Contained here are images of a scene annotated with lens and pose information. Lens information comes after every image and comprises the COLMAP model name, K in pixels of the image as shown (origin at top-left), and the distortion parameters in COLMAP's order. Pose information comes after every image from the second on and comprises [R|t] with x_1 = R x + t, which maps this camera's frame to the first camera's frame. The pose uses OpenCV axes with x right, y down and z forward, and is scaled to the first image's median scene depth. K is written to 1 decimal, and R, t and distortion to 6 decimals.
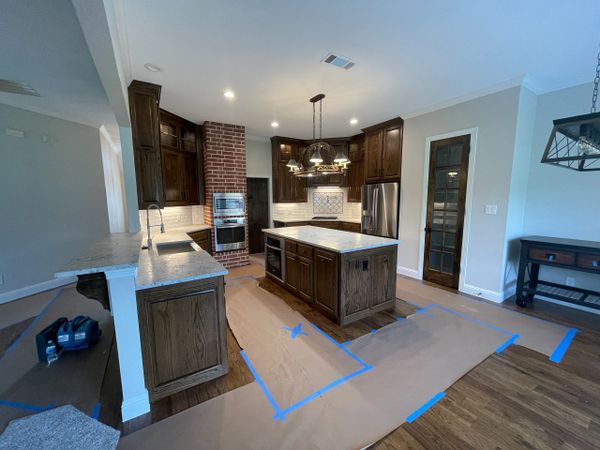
lens RADIAL K [[241.7, 0, 297.3], [0, 241.7, 227.5], [0, 0, 1]] dist [-0.000869, 0.000297]
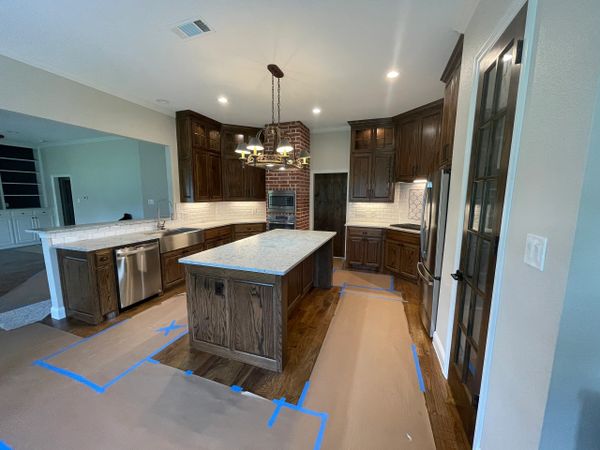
lens RADIAL K [[241.7, 0, 297.3], [0, 241.7, 227.5], [0, 0, 1]] dist [-0.000869, 0.000297]
pose [[0.623282, 0.119170, -0.772864, 0.808564], [-0.106577, 0.992043, 0.067016, -0.087804], [0.774701, 0.040600, 0.631023, 0.580220]]
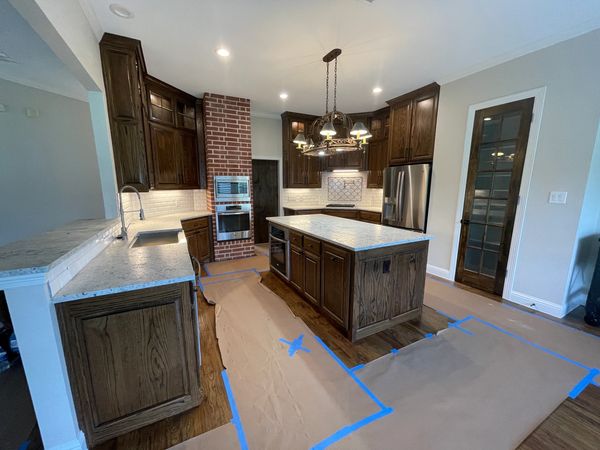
lens RADIAL K [[241.7, 0, 297.3], [0, 241.7, 227.5], [0, 0, 1]] dist [-0.000869, 0.000297]
pose [[0.997040, 0.022035, -0.073665, 0.039726], [-0.018196, 0.998461, 0.052383, -0.004807], [0.074706, -0.050888, 0.995906, 0.166252]]
